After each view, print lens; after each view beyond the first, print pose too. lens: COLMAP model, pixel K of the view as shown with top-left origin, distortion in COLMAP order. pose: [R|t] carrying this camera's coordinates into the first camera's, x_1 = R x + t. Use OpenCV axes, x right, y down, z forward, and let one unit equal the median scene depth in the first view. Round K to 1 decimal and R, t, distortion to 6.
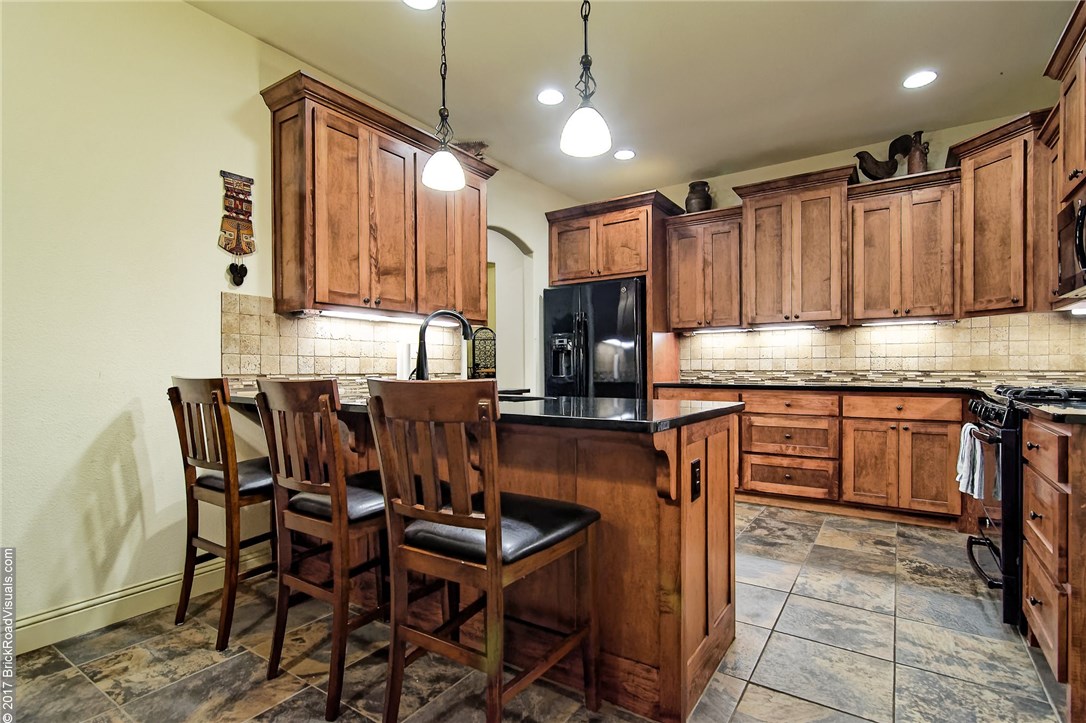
lens RADIAL K [[526.9, 0, 558.9], [0, 526.9, 372.7], [0, 0, 1]] dist [0.004865, -0.001469]
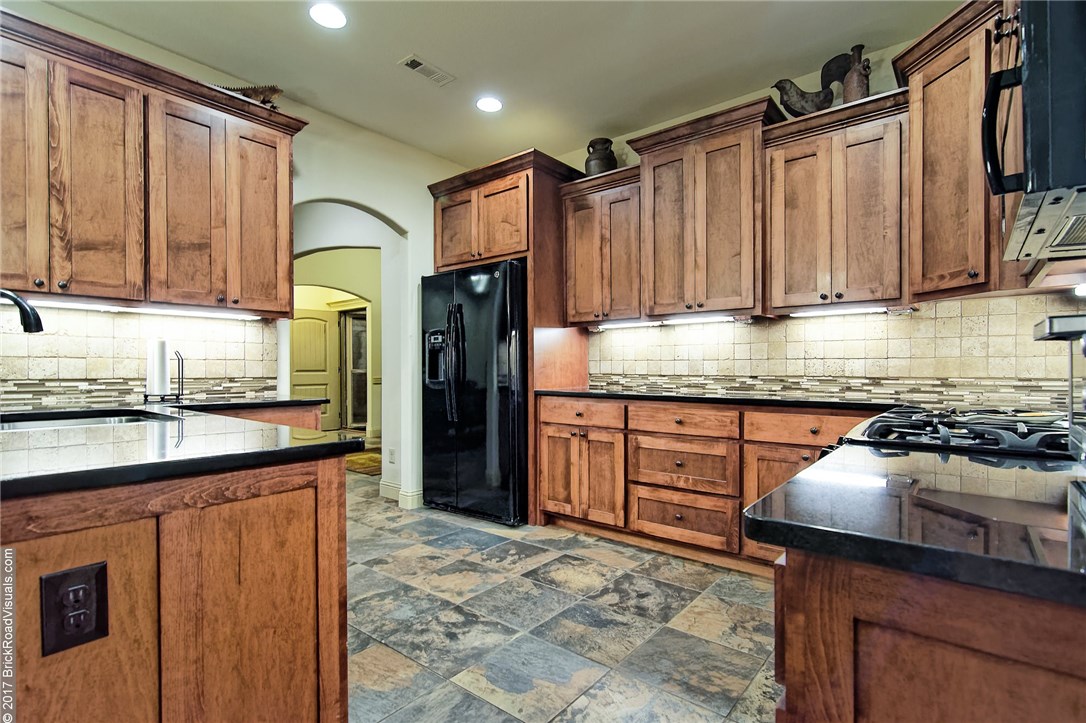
lens RADIAL K [[526.9, 0, 551.9], [0, 526.9, 371.8], [0, 0, 1]] dist [0.004865, -0.001469]
pose [[0.995370, 0.004502, -0.096014, 0.336762], [-0.004598, 0.999989, -0.000777, -0.009412], [0.096009, 0.001215, 0.995380, 0.242690]]
